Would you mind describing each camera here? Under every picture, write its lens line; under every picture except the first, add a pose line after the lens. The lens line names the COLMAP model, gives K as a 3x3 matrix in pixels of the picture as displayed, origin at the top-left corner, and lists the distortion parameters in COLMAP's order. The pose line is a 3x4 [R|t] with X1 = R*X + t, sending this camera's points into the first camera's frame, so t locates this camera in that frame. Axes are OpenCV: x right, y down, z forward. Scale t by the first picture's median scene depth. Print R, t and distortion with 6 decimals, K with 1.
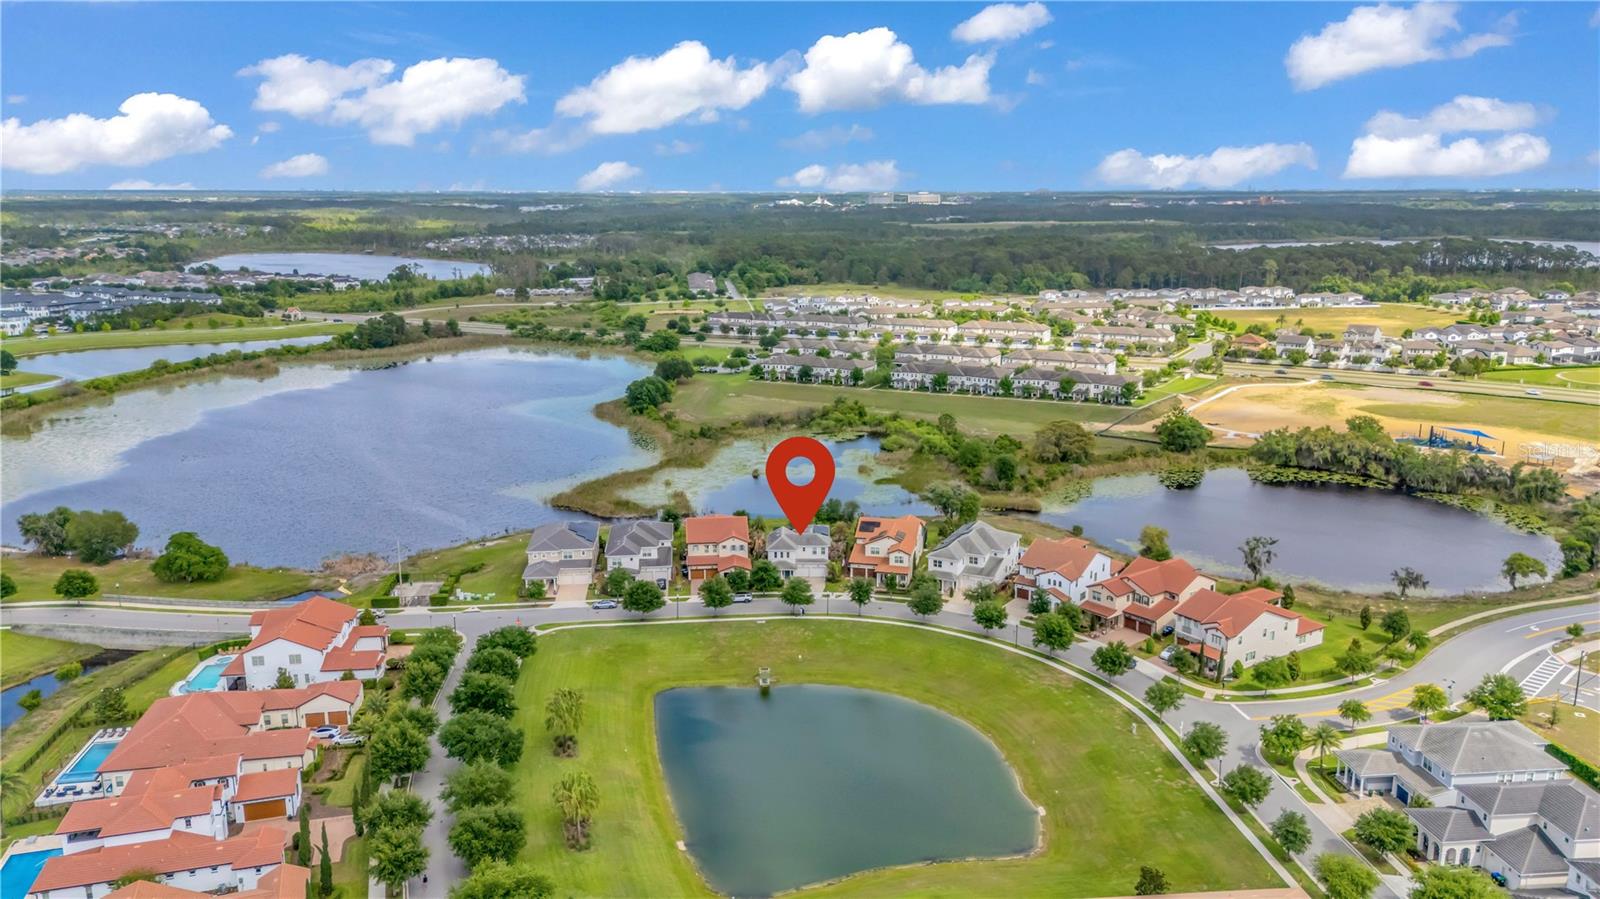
lens RADIAL K [[1180.5, 0, 802.7], [0, 1180.5, 448.3], [0, 0, 1]] dist [0.096120, -0.115080]
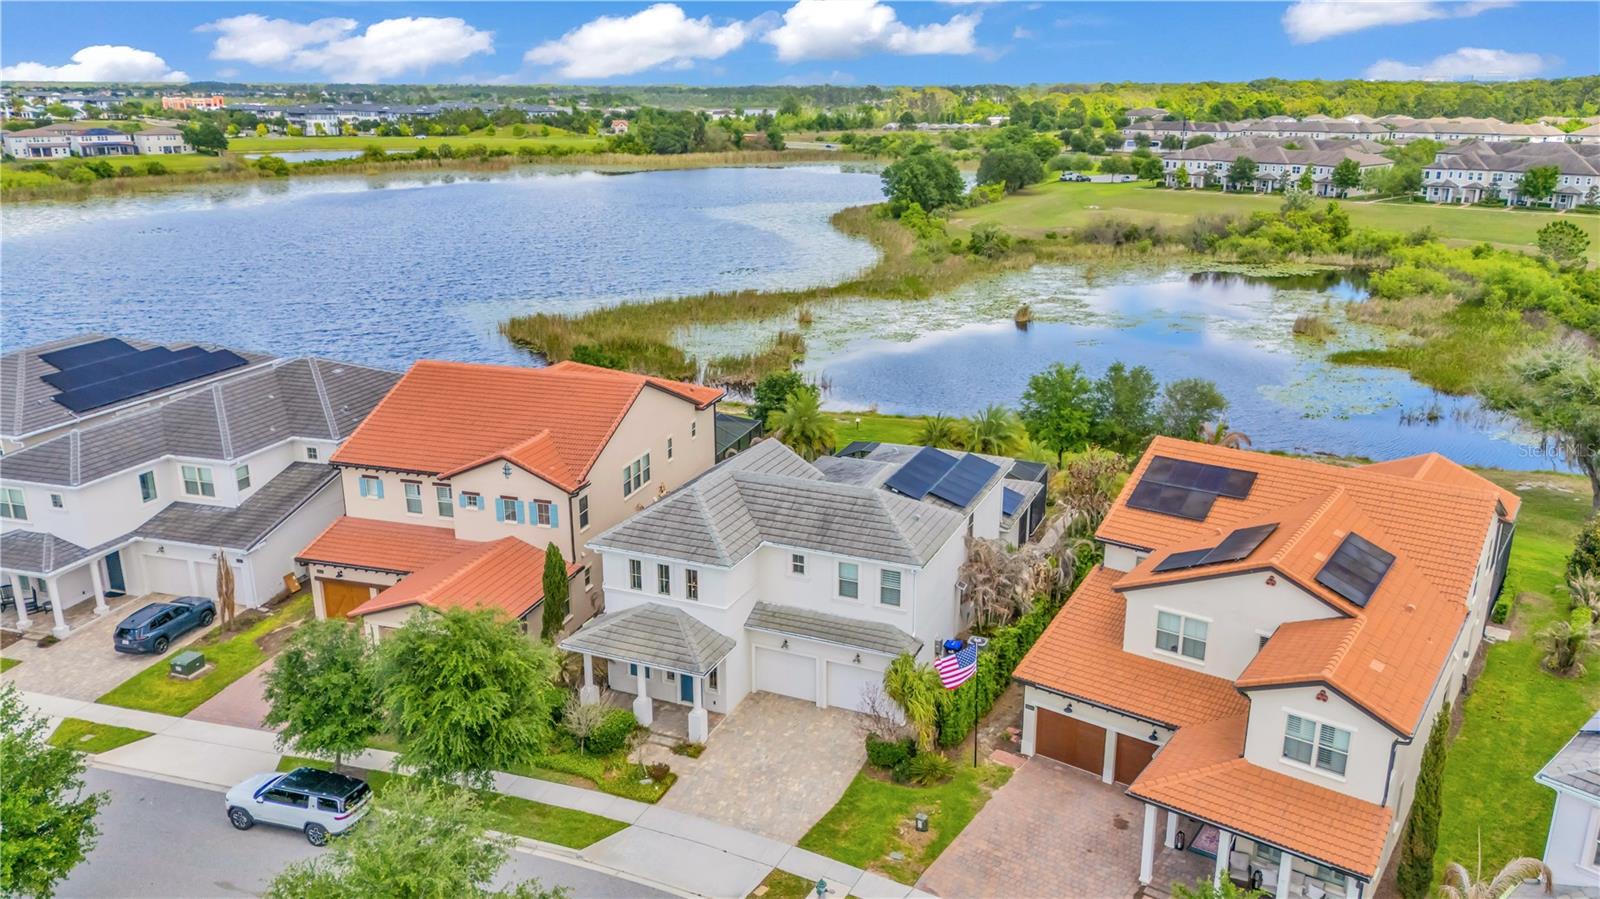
lens RADIAL K [[1184.5, 0, 803.8], [0, 1184.5, 451.0], [0, 0, 1]] dist [0.058716, -0.047524]
pose [[0.920196, 0.115970, -0.373887, 0.042305], [-0.084782, 0.991482, 0.098871, 0.027778], [0.382168, -0.059282, 0.922190, 0.478332]]
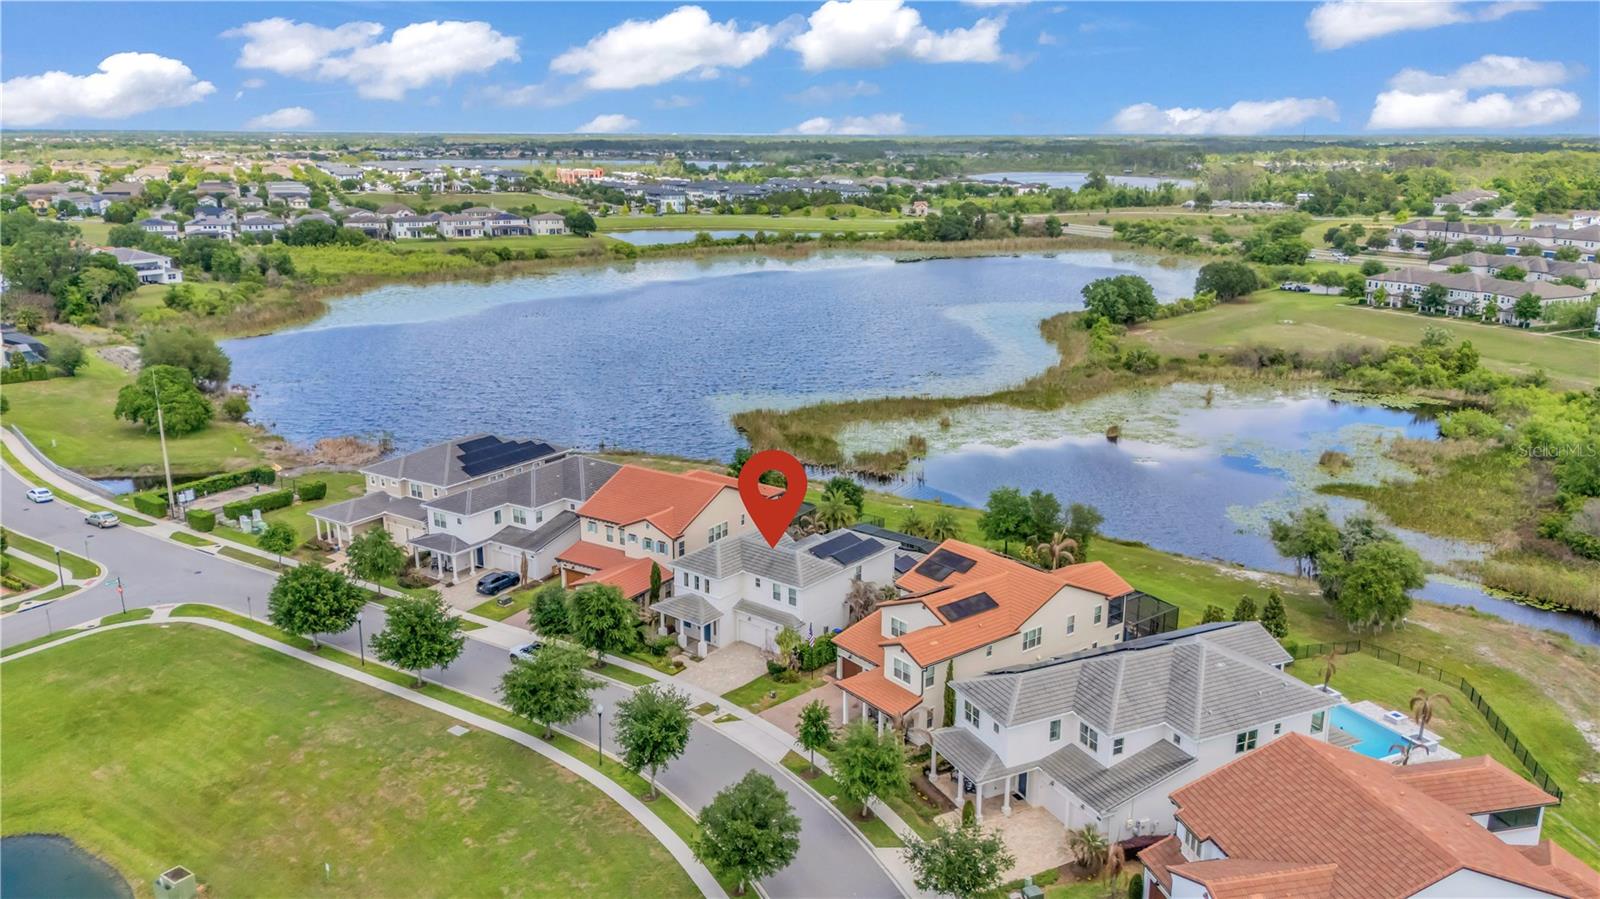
lens RADIAL K [[1180.5, 0, 802.7], [0, 1180.5, 448.3], [0, 0, 1]] dist [0.096120, -0.115080]
pose [[0.776476, 0.164940, -0.608178, 0.152707], [-0.138753, 0.986200, 0.090312, -0.001219], [0.614681, 0.014261, 0.788647, 0.393776]]
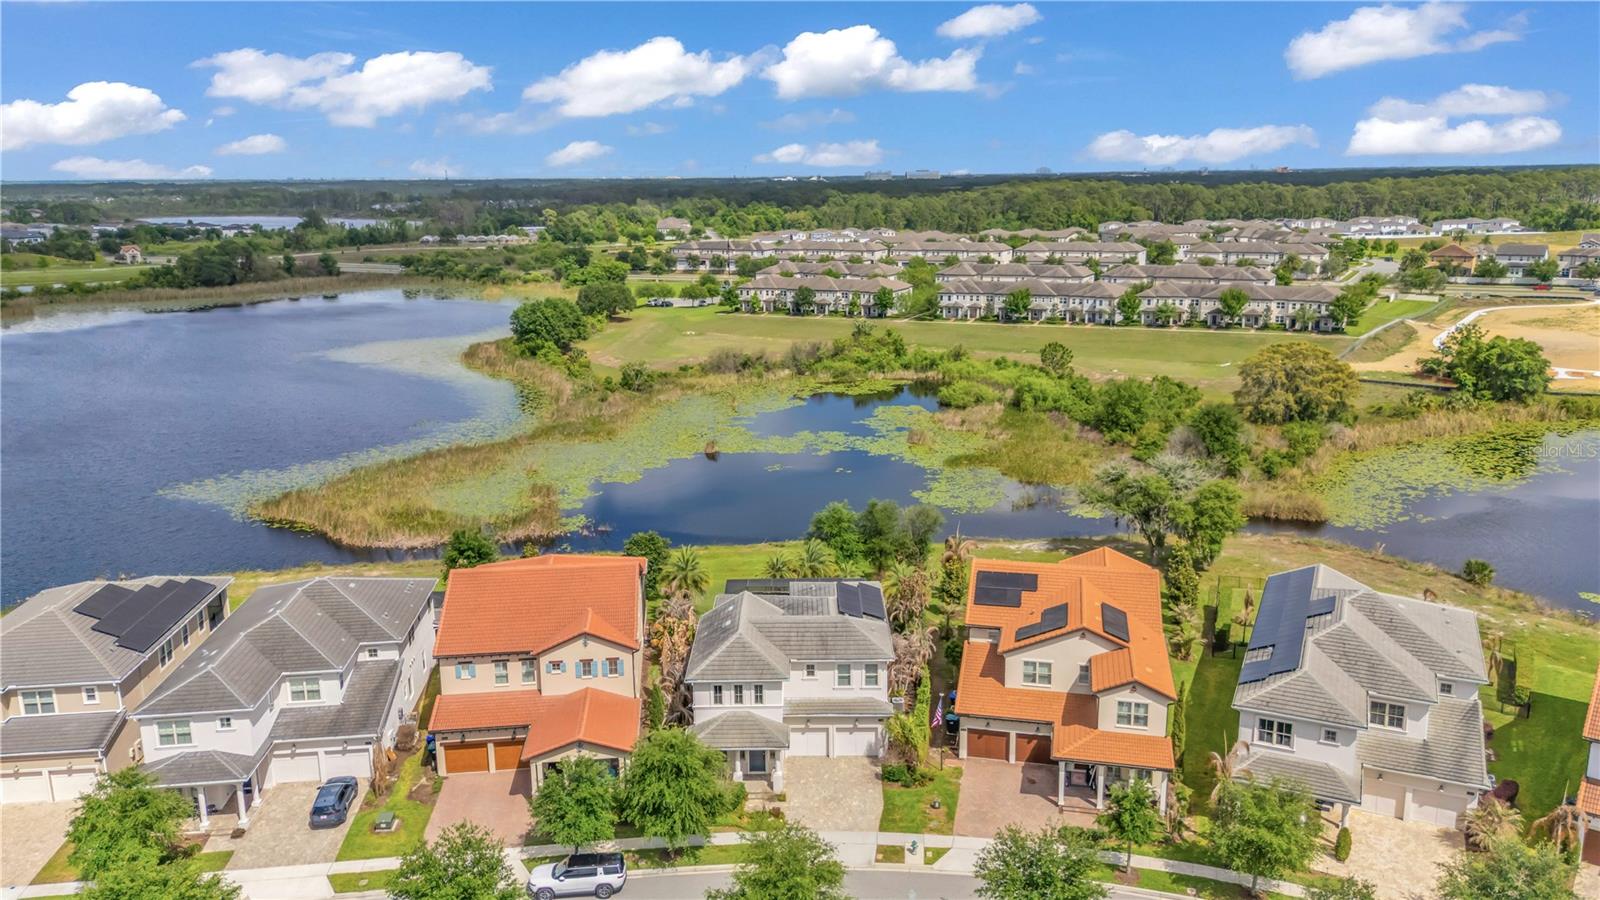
lens RADIAL K [[1180.5, 0, 802.7], [0, 1180.5, 448.8], [0, 0, 1]] dist [0.096120, -0.115080]
pose [[0.999946, -0.010190, 0.001910, -0.000590], [0.010170, 0.999898, 0.010054, 0.013693], [-0.002012, -0.010034, 0.999948, 0.399652]]
